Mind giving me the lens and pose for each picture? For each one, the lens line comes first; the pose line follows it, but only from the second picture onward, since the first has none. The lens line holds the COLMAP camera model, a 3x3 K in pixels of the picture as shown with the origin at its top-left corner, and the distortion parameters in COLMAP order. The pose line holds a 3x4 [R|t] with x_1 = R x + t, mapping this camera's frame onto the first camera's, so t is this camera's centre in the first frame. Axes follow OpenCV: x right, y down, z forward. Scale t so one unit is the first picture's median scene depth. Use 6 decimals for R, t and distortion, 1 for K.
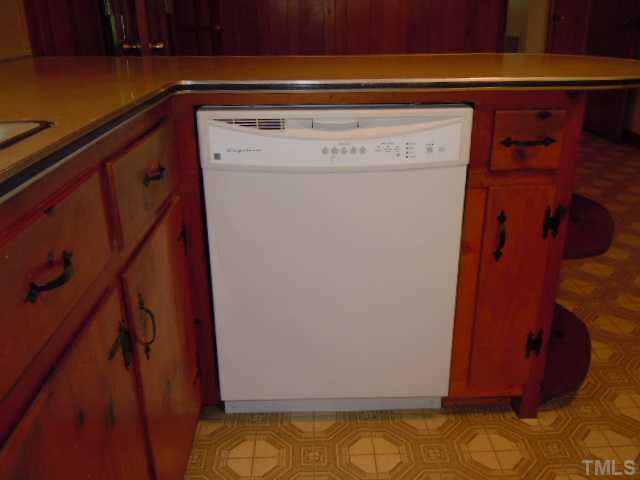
lens RADIAL K [[571.6, 0, 320.4], [0, 571.6, 238.6], [0, 0, 1]] dist [0.013149, -0.026928]
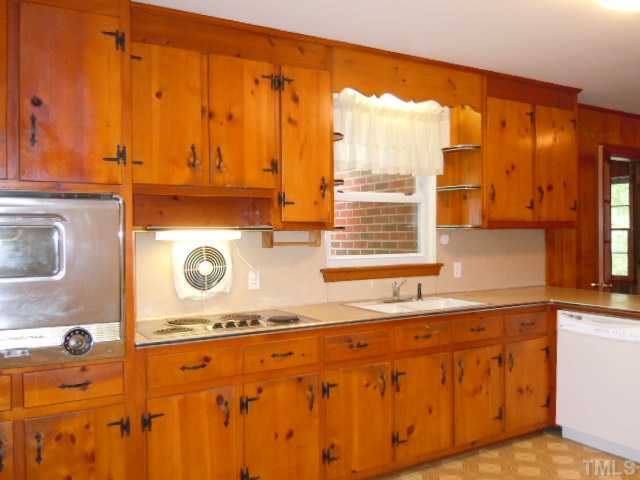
lens RADIAL K [[571.6, 0, 319.3], [0, 571.6, 240.2], [0, 0, 1]] dist [0.013149, -0.026928]
pose [[0.499320, 0.017826, -0.866234, 1.713444], [-0.319803, 0.932981, -0.165144, 0.322779], [0.805236, 0.359484, 0.471557, -1.515667]]
